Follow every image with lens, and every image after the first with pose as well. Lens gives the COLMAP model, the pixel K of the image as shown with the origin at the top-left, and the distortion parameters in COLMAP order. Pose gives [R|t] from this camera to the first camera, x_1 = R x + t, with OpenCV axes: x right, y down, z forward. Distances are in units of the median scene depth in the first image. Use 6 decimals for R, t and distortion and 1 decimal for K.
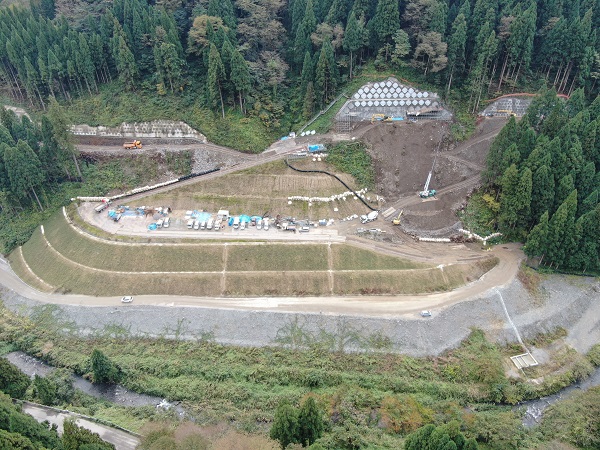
lens RADIAL K [[430.3, 0, 300.0], [0, 430.3, 225.0], [0, 0, 1]] dist [-0.005312, 0.000261]
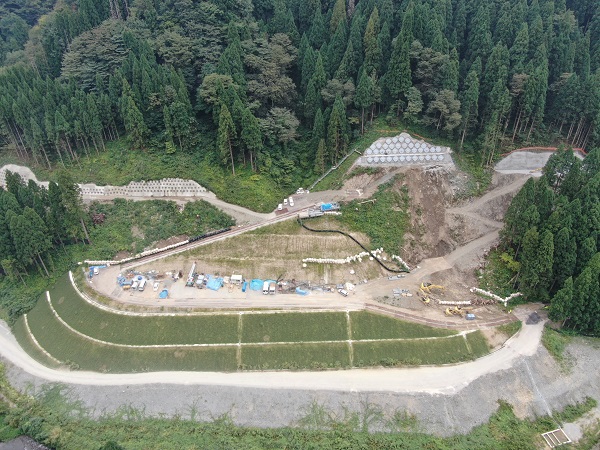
lens RADIAL K [[430.3, 0, 300.0], [0, 430.3, 225.0], [0, 0, 1]] dist [-0.005312, 0.000261]
pose [[0.999851, -0.013906, 0.010192, -0.041297], [0.014299, 0.999116, -0.039538, -0.101198], [-0.009633, 0.039678, 0.999166, 0.023420]]
